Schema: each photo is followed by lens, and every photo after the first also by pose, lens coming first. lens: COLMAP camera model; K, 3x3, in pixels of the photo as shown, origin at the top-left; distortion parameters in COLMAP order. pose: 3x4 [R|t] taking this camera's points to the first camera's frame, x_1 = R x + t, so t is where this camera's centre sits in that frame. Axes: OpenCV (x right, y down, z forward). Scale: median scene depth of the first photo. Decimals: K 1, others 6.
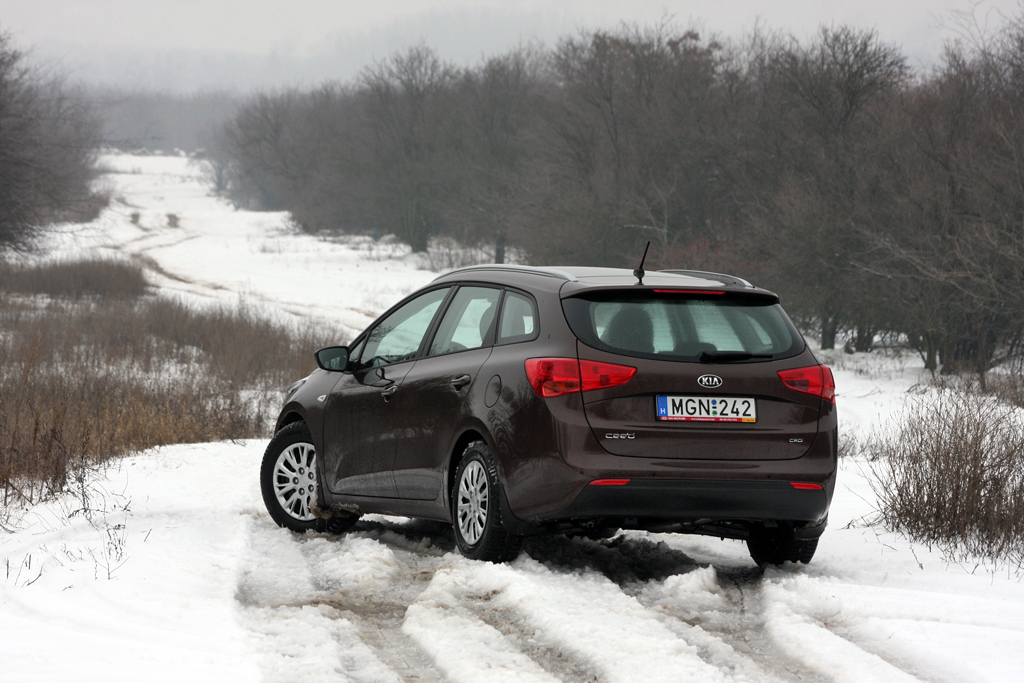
lens RADIAL K [[4972.5, 0, 512.0], [0, 4972.5, 341.5], [0, 0, 1]] dist [0.374719, 3.133586]
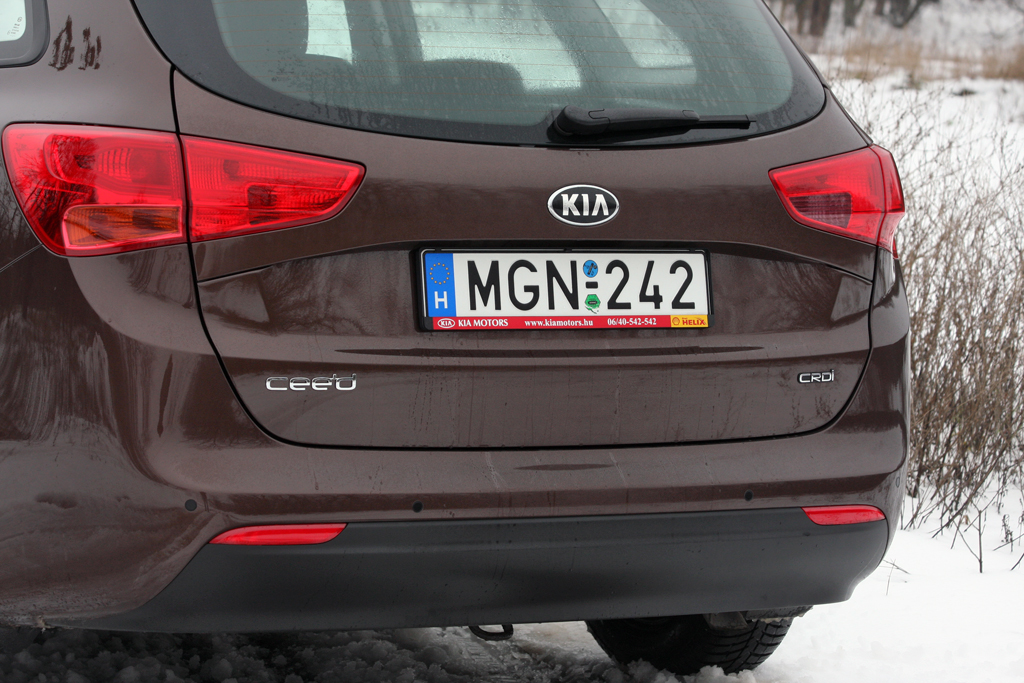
lens RADIAL K [[4255.3, 0, 512.0], [0, 4255.3, 341.5], [0, 0, 1]] dist [-0.432165, -1.652055]
pose [[0.985623, 0.001110, 0.168953, -0.011035], [-0.018242, 0.994832, 0.099883, -0.010564], [-0.167969, -0.101529, 0.980550, 0.731112]]
